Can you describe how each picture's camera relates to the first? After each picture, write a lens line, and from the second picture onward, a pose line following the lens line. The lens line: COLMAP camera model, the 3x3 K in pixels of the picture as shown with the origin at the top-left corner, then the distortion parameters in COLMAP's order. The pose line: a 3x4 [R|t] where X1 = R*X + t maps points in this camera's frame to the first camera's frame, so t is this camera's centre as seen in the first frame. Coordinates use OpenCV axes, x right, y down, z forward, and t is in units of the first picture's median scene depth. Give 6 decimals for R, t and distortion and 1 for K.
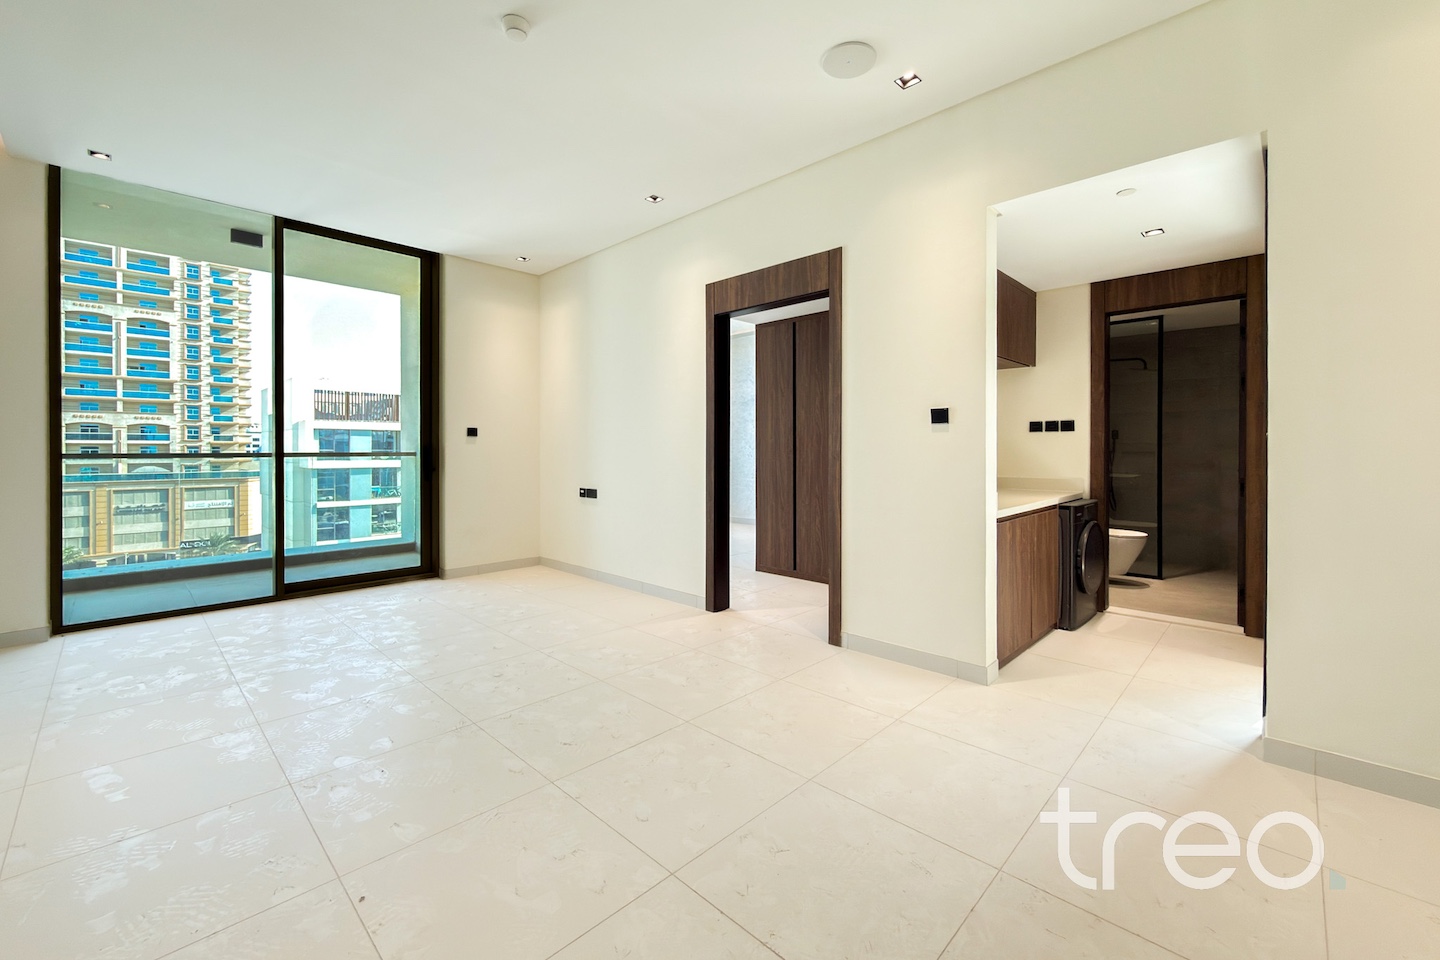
lens RADIAL K [[586.2, 0, 720.2], [0, 586.2, 451.6], [0, 0, 1]] dist [-0.002897, 0.000067]
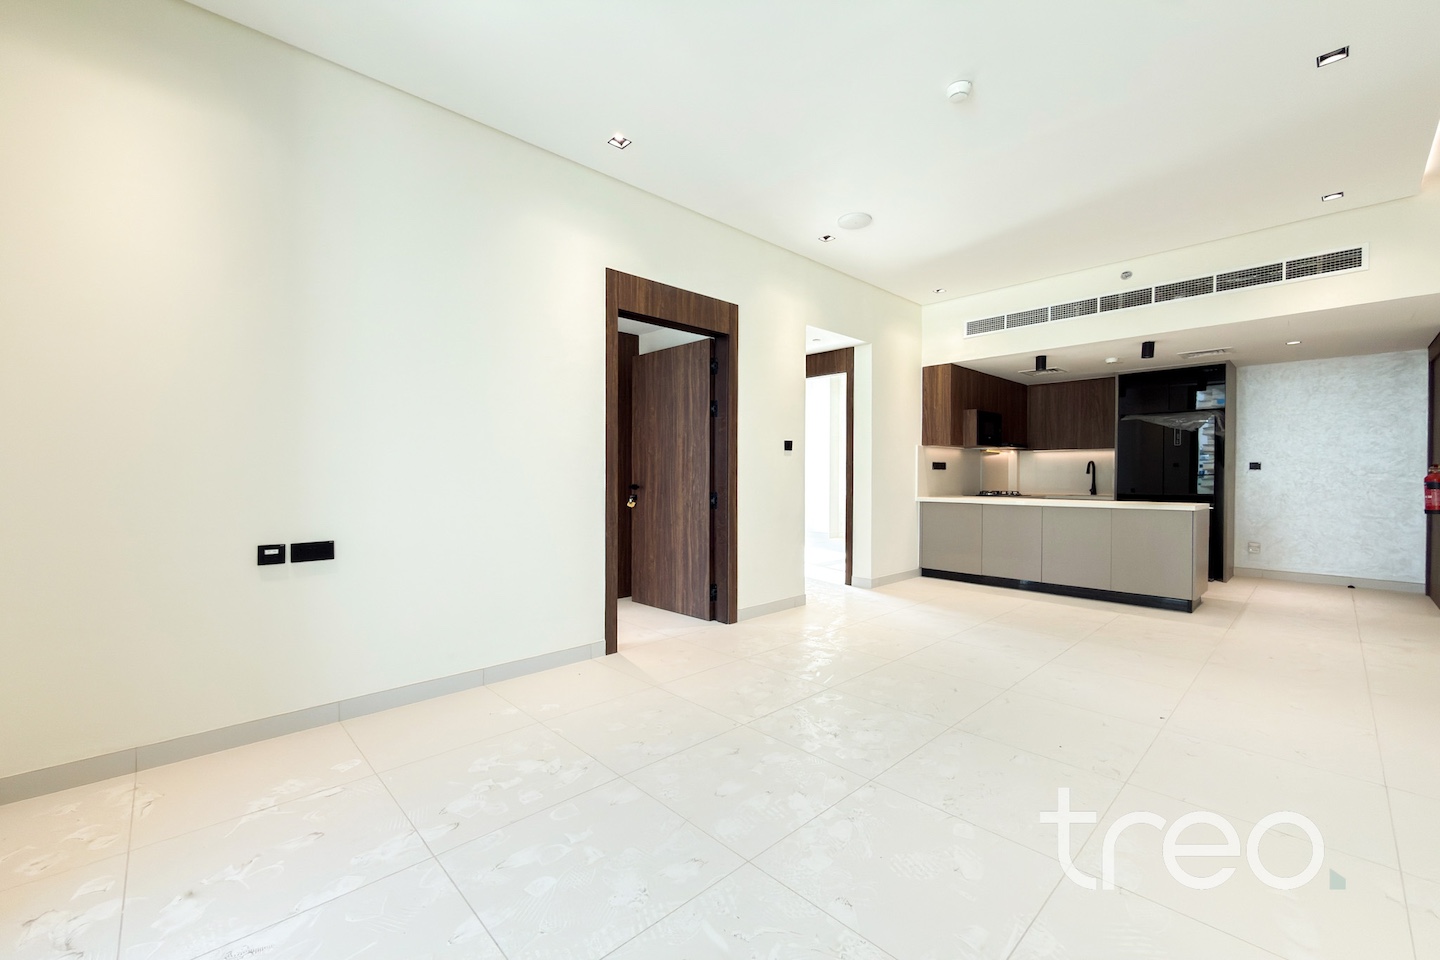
lens RADIAL K [[586.2, 0, 715.1], [0, 586.2, 487.8], [0, 0, 1]] dist [-0.002897, 0.000067]
pose [[0.045992, -0.023886, 0.998656, -0.801670], [0.004609, 0.999709, 0.023699, 0.009453], [-0.998931, 0.003513, 0.046089, 0.751701]]
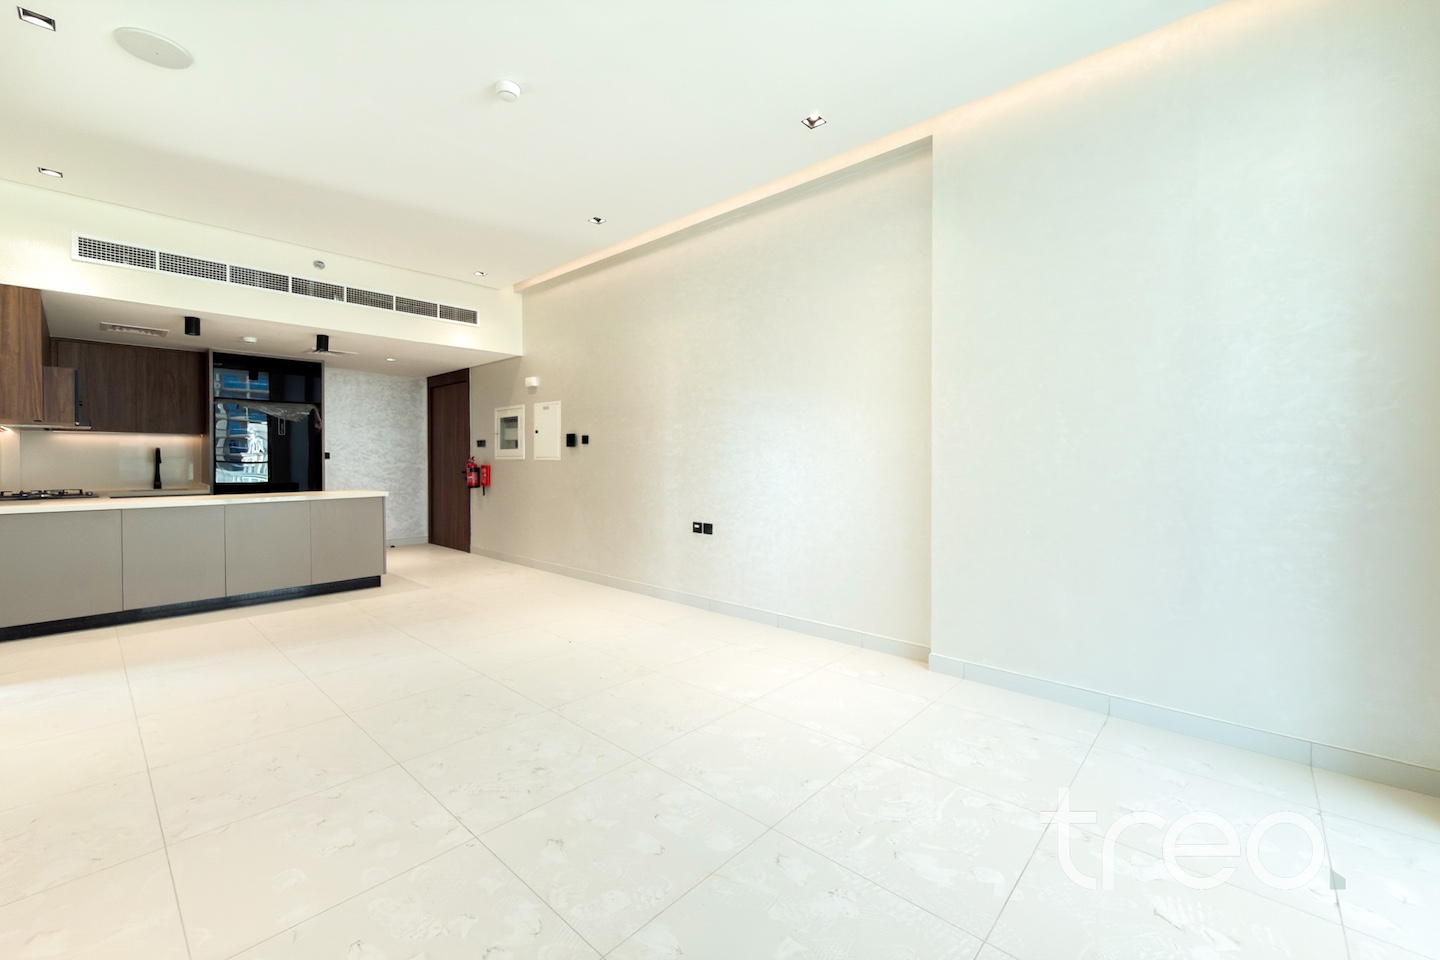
lens RADIAL K [[586.2, 0, 725.9], [0, 586.2, 472.8], [0, 0, 1]] dist [-0.002897, 0.000067]
pose [[-0.999141, 0.001885, -0.041401, -0.387273], [0.000621, 0.999534, 0.030534, -0.004455], [0.041439, 0.030482, -0.998676, 1.147224]]
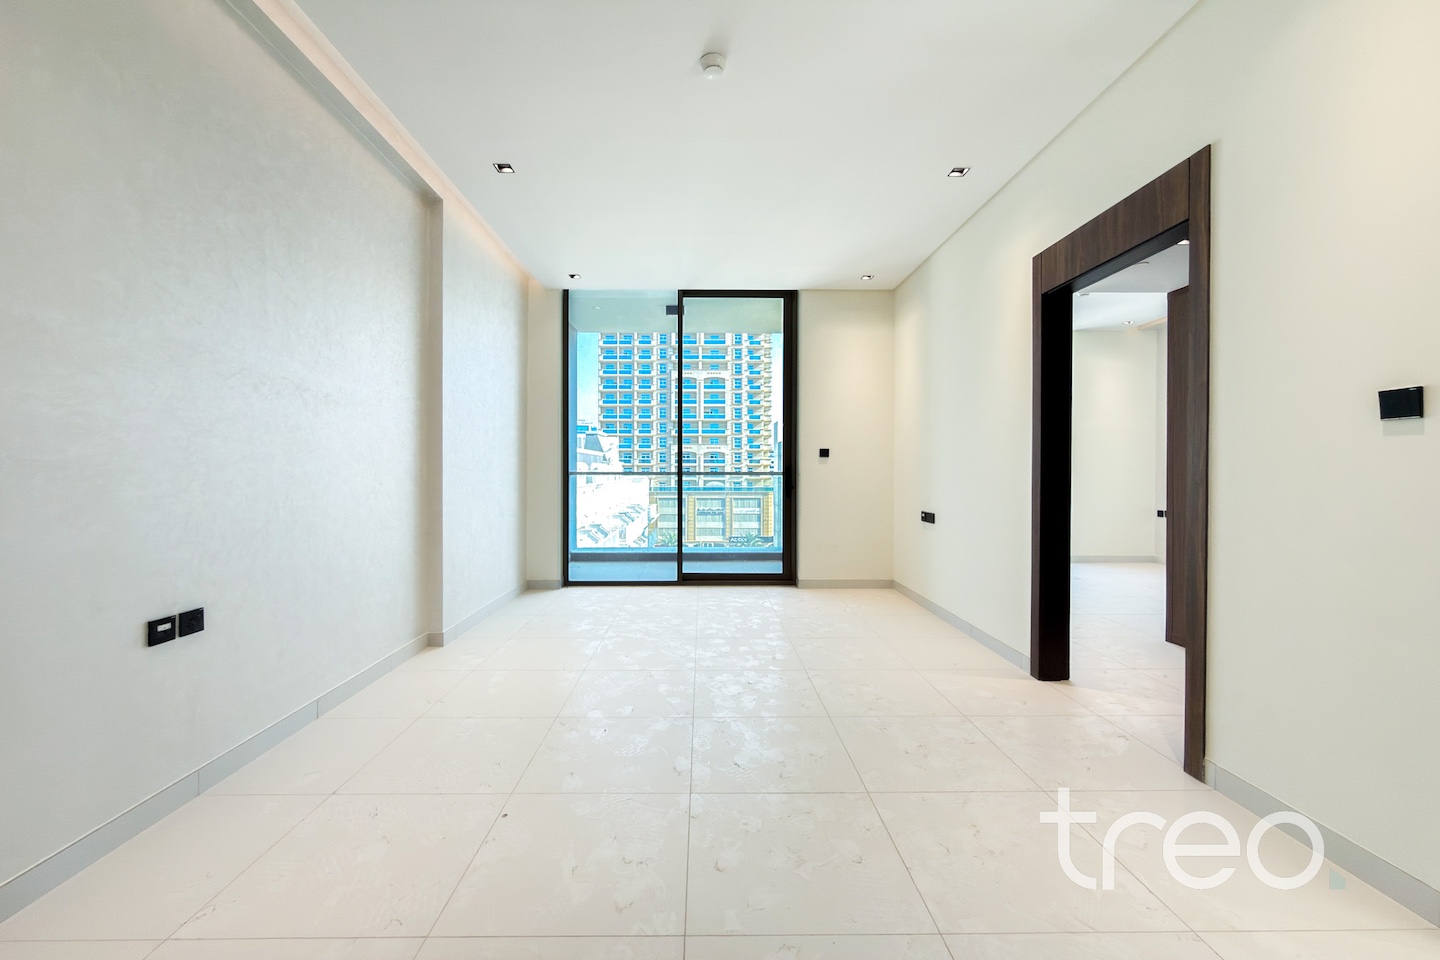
lens RADIAL K [[578.3, 0, 710.6], [0, 578.3, 476.3], [0, 0, 1]] dist [-0.004136, 0.000112]
pose [[0.703125, 0.008274, -0.711018, 0.206149], [-0.003001, 0.999958, 0.008669, 0.000058], [0.711060, -0.003961, 0.703120, 0.143463]]
